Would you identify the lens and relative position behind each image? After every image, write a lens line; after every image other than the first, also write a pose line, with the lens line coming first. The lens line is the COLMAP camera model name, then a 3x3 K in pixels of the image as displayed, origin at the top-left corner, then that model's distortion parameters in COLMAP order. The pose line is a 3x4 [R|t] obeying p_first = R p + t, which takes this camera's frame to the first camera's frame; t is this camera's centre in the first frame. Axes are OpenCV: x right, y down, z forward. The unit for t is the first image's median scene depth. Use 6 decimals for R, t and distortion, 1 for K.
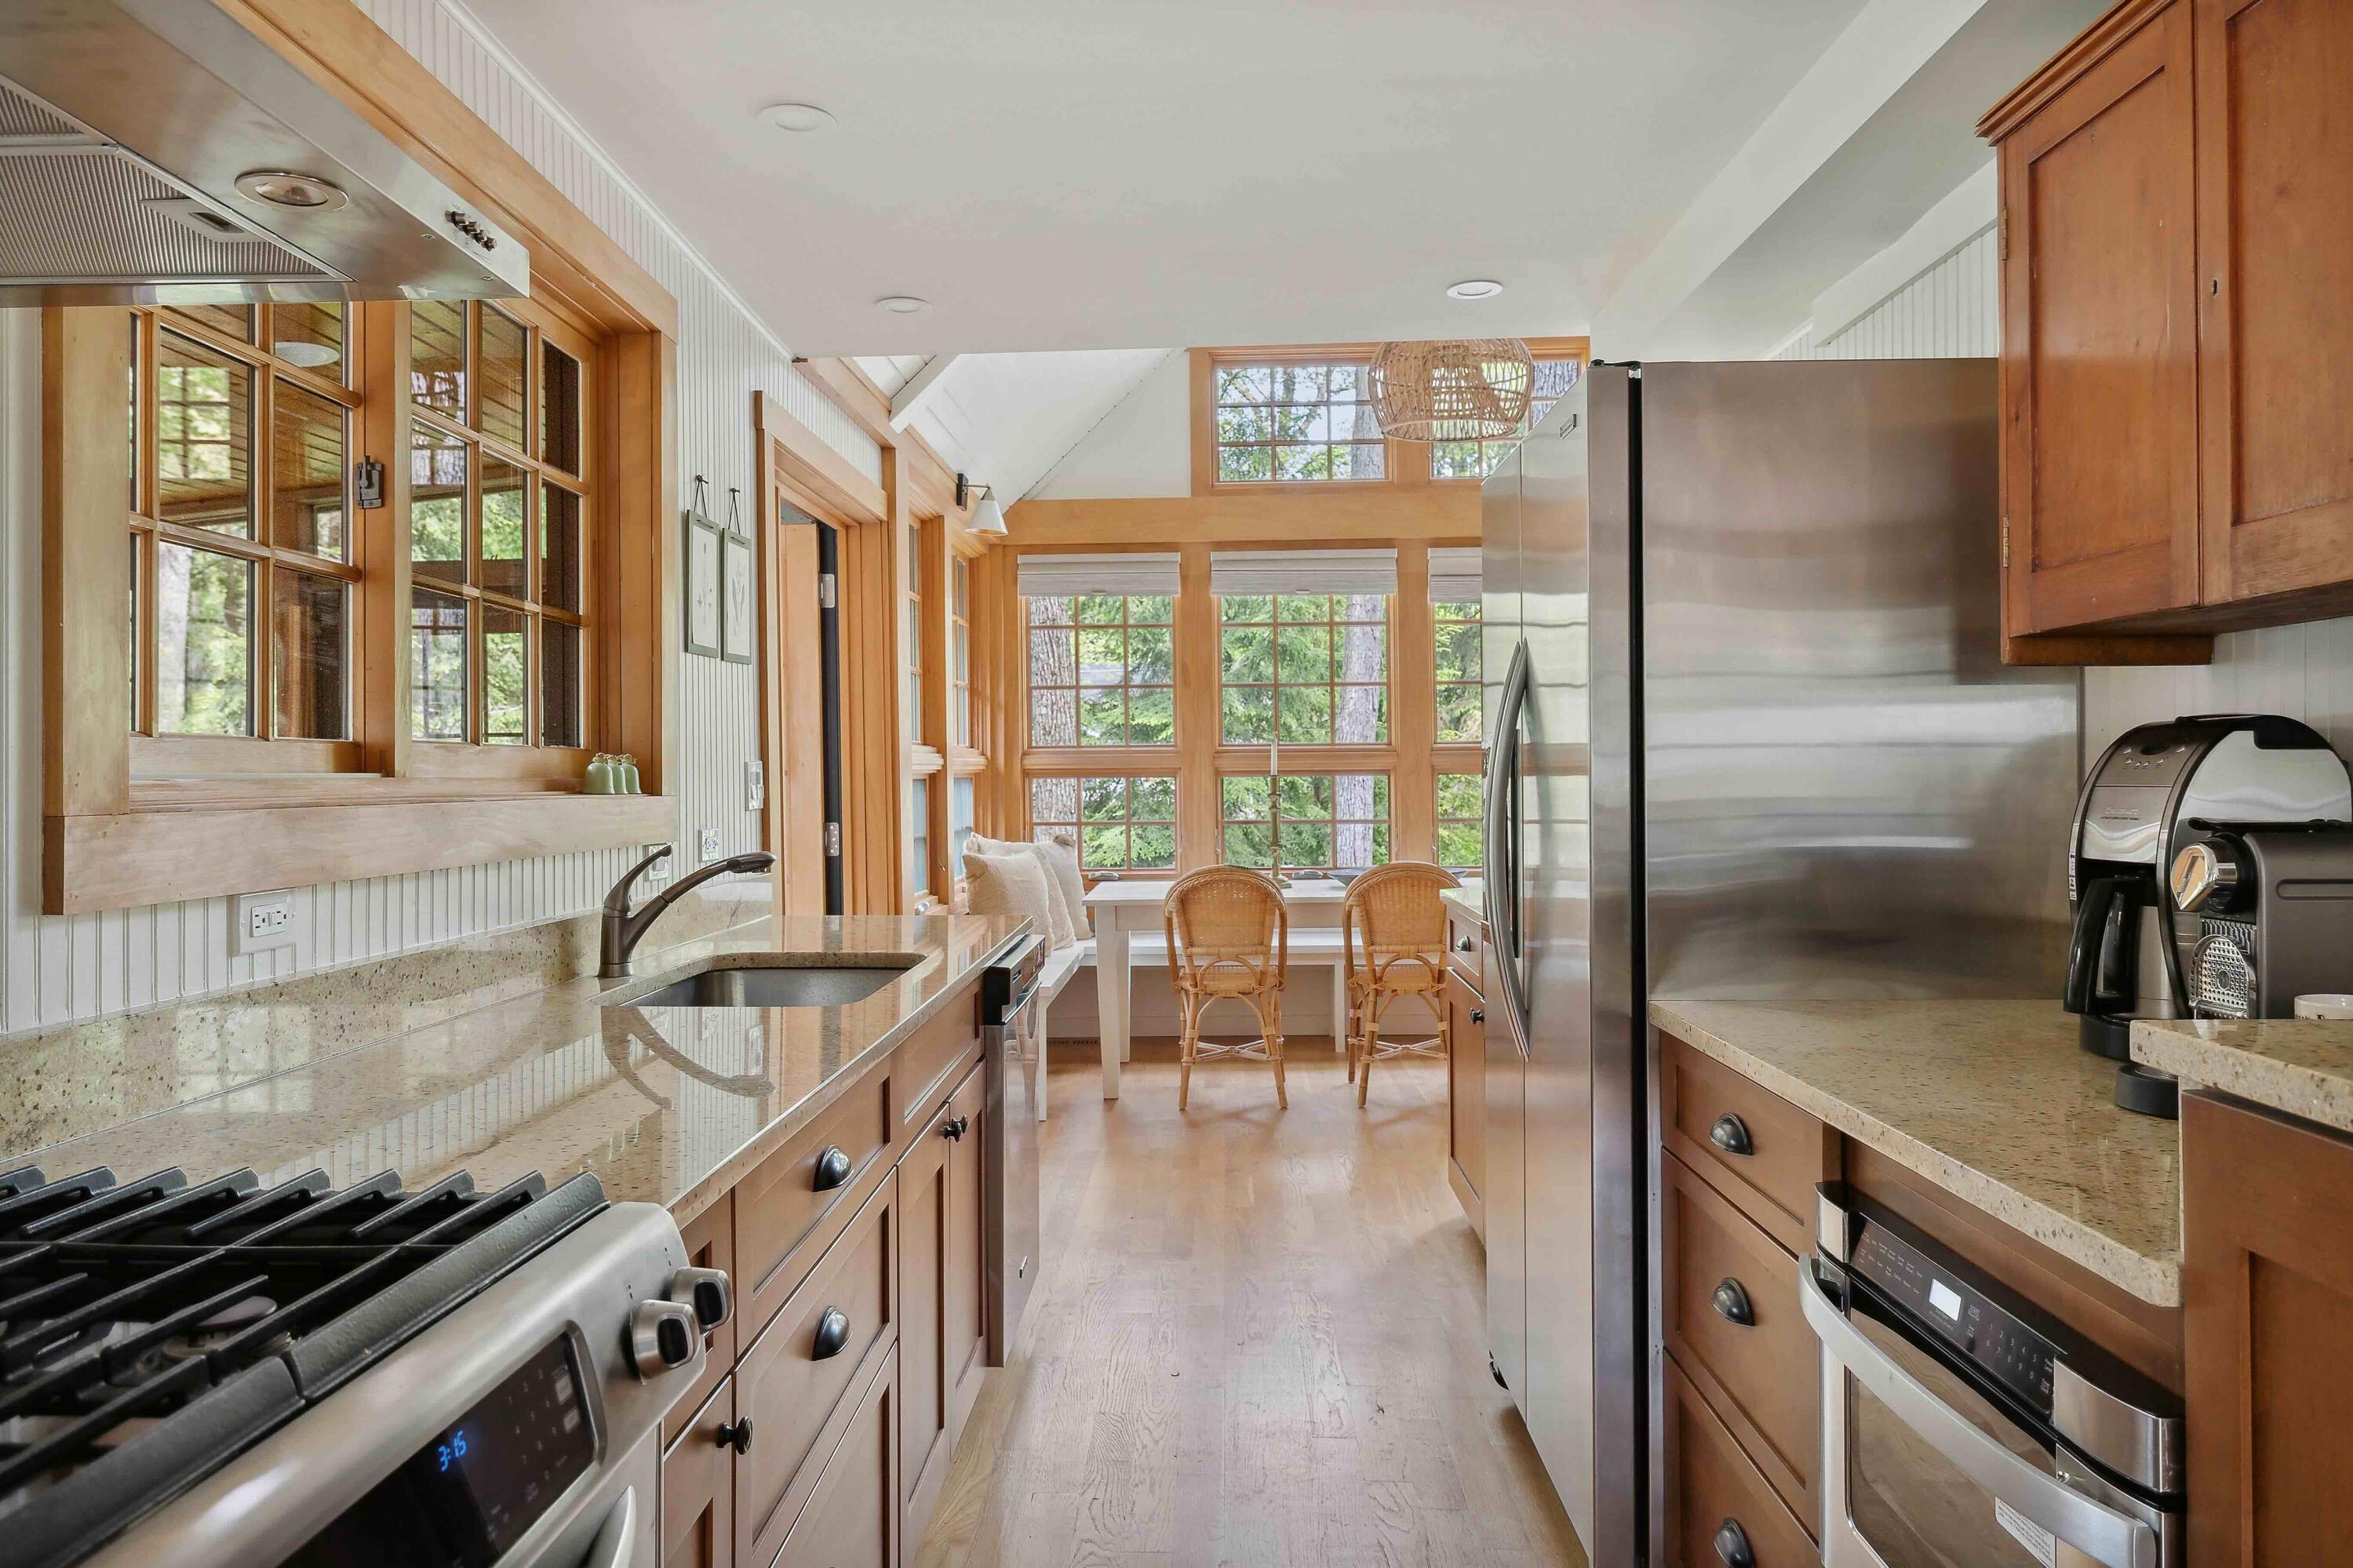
lens RADIAL K [[1566.6, 0, 1176.5], [0, 1566.6, 784.0], [0, 0, 1]] dist [0.004259, 0.001035]
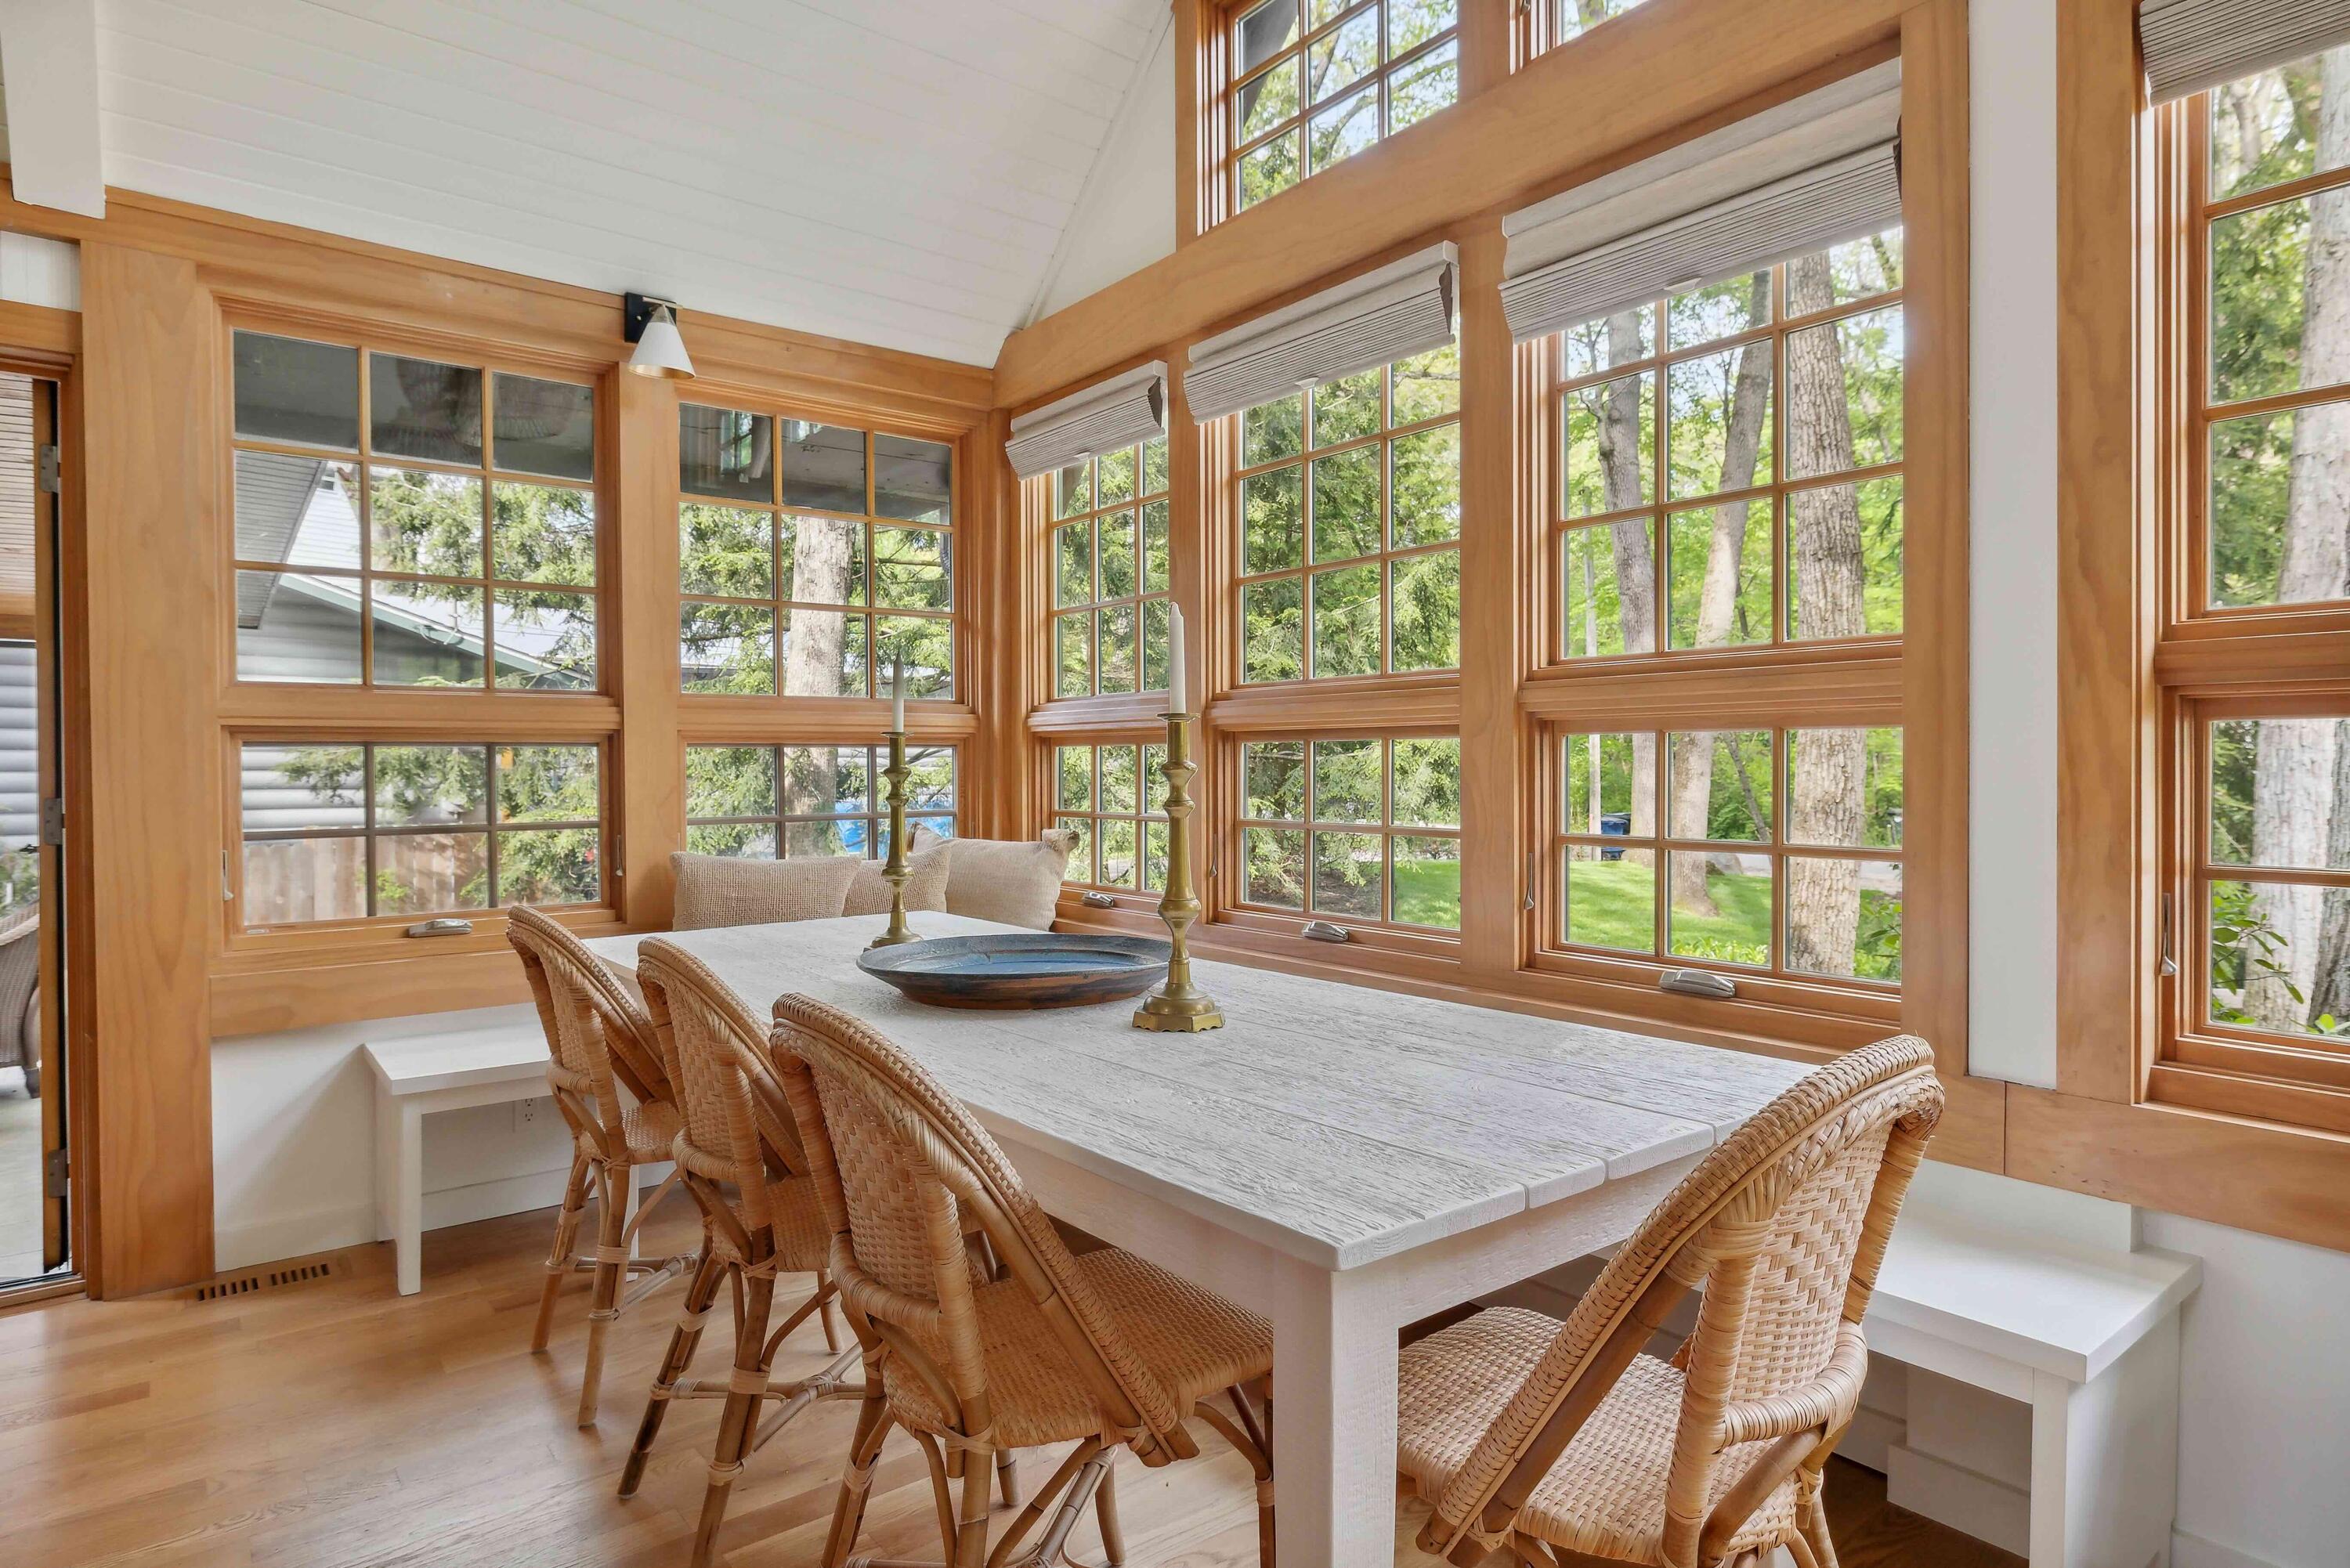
lens RADIAL K [[1290.5, 0, 1180.7], [0, 1290.5, 781.5], [0, 0, 1]] dist [0.003456, 0.002604]
pose [[0.648539, 0.018043, -0.760967, 0.445327], [-0.009981, 0.999835, 0.015200, 0.002764], [0.761116, -0.002262, 0.648612, 0.818817]]
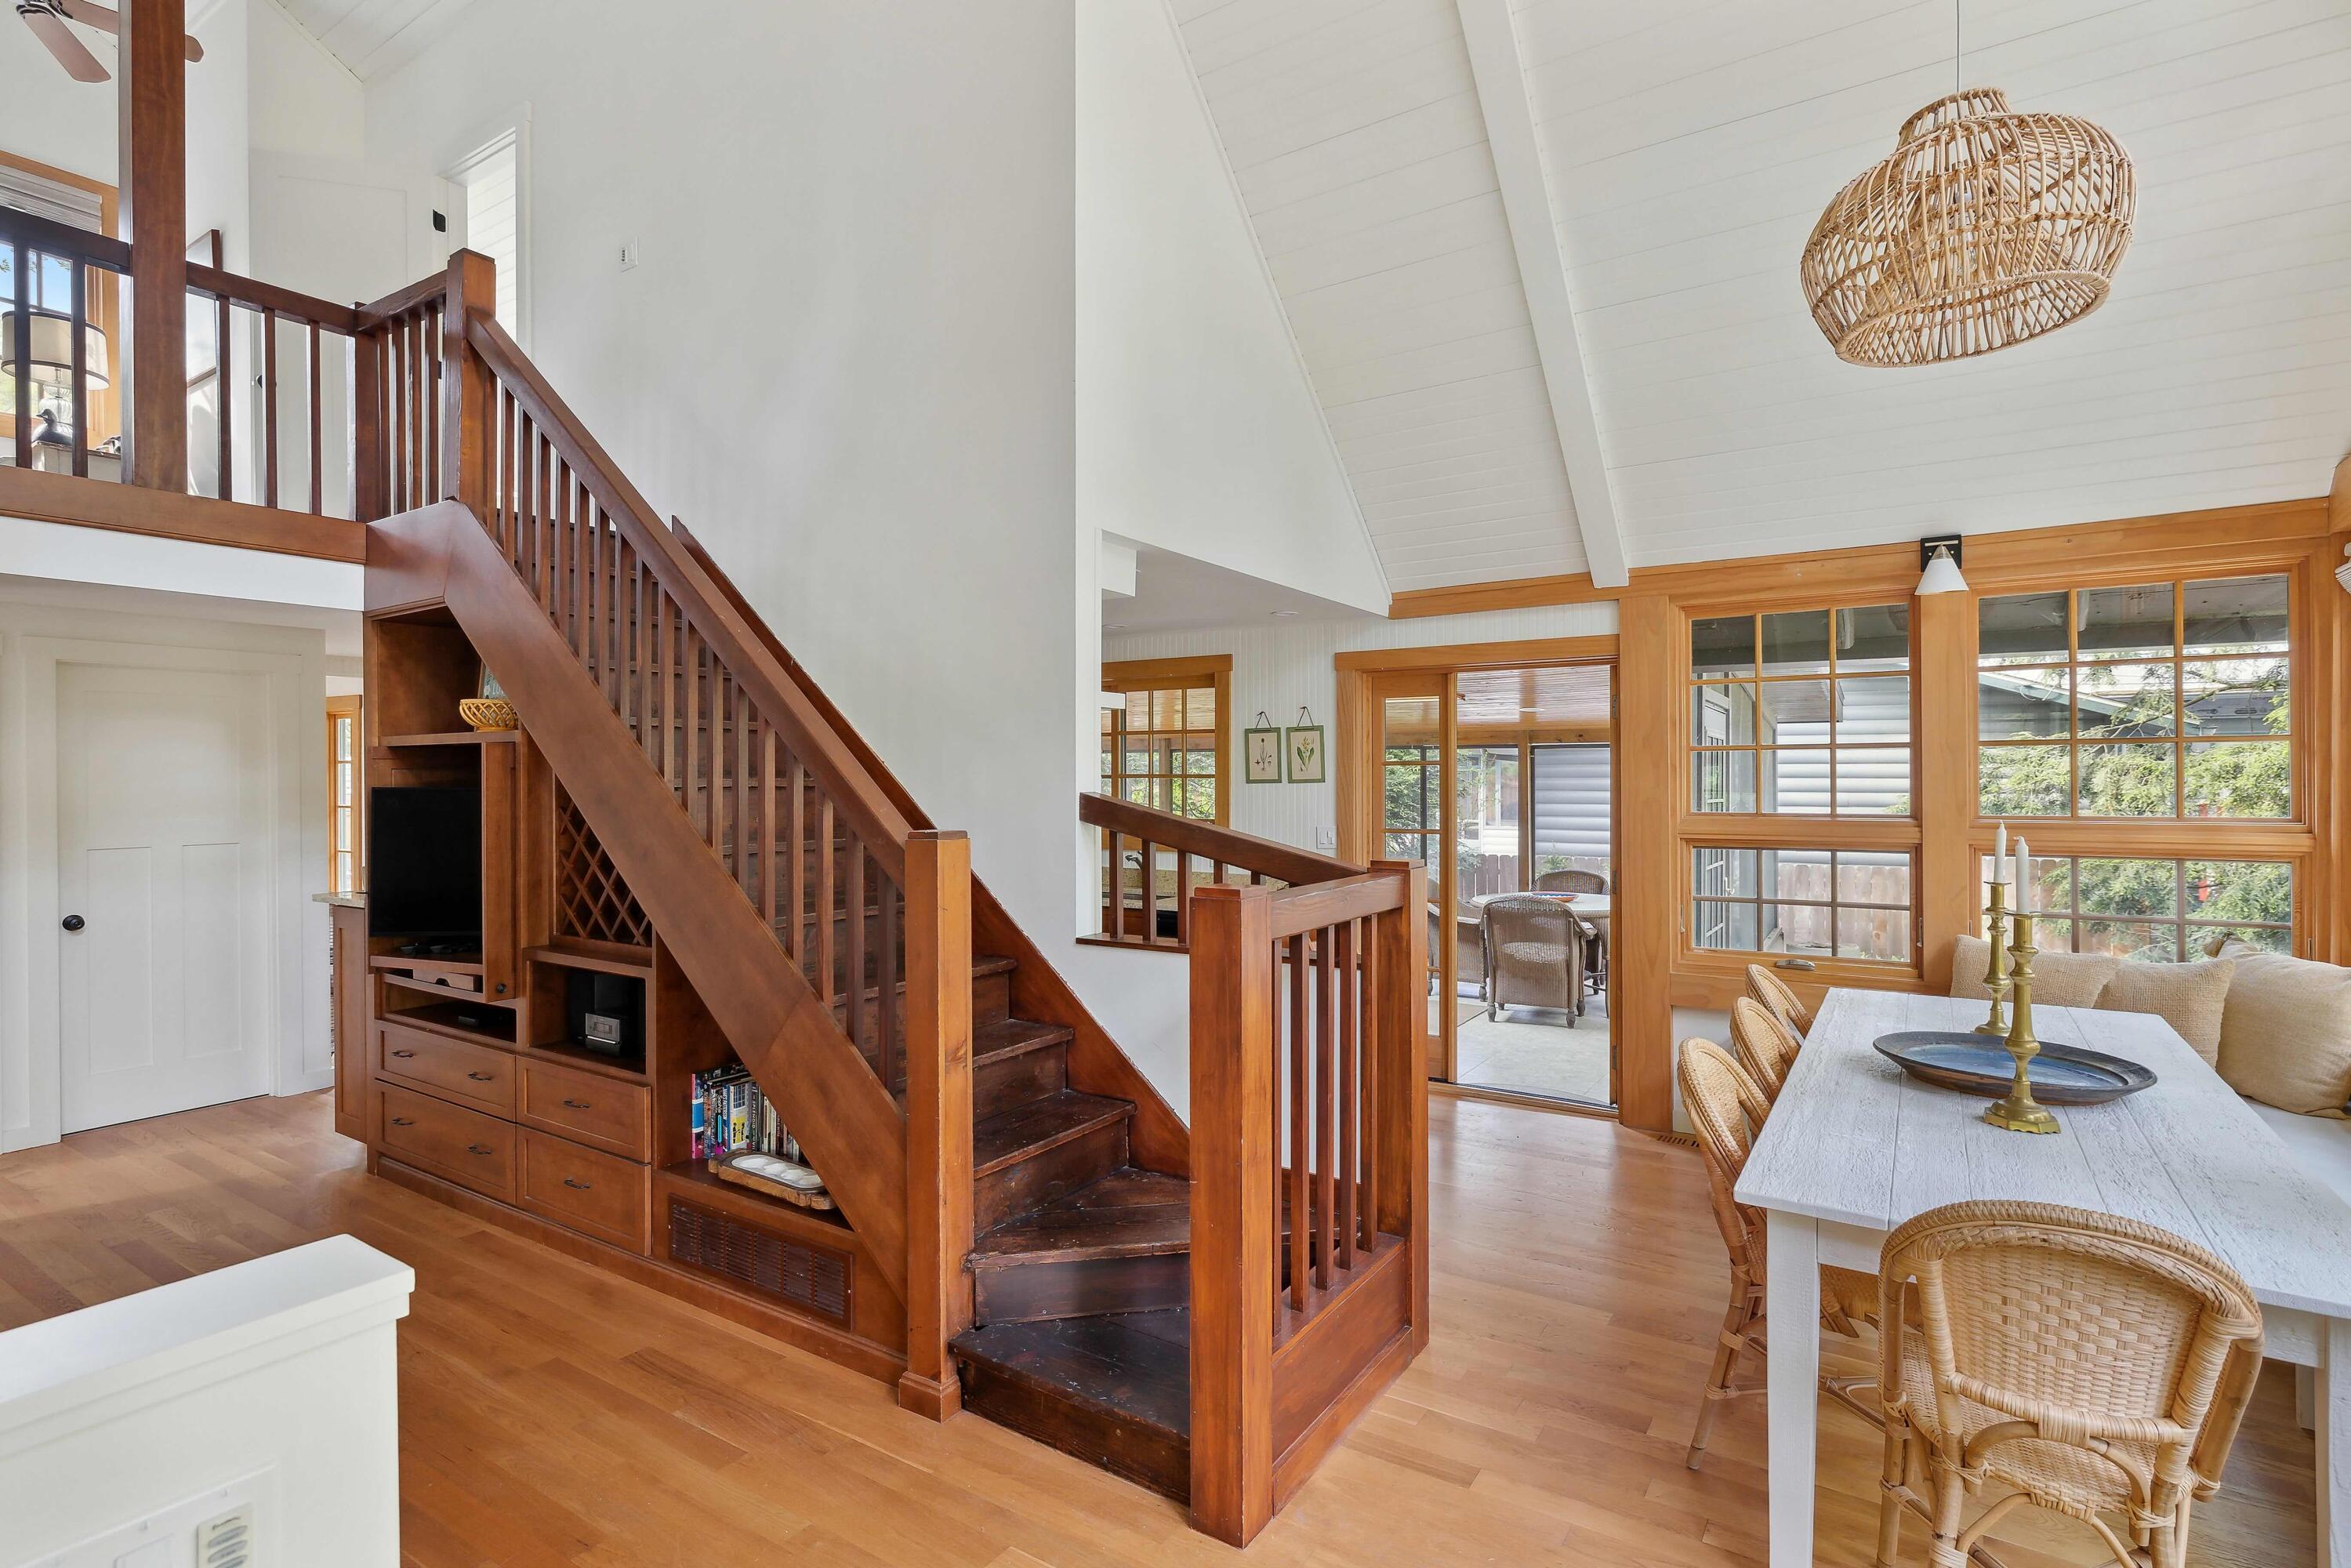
lens RADIAL K [[1133.7, 0, 1175.5], [0, 1133.7, 784.0], [0, 0, 1]] dist [-0.003375, -0.000418]
pose [[-0.521540, 0.020765, -0.852974, 0.698774], [0.004999, 0.999761, 0.021281, -0.063853], [0.853212, 0.006835, -0.521519, 0.971625]]
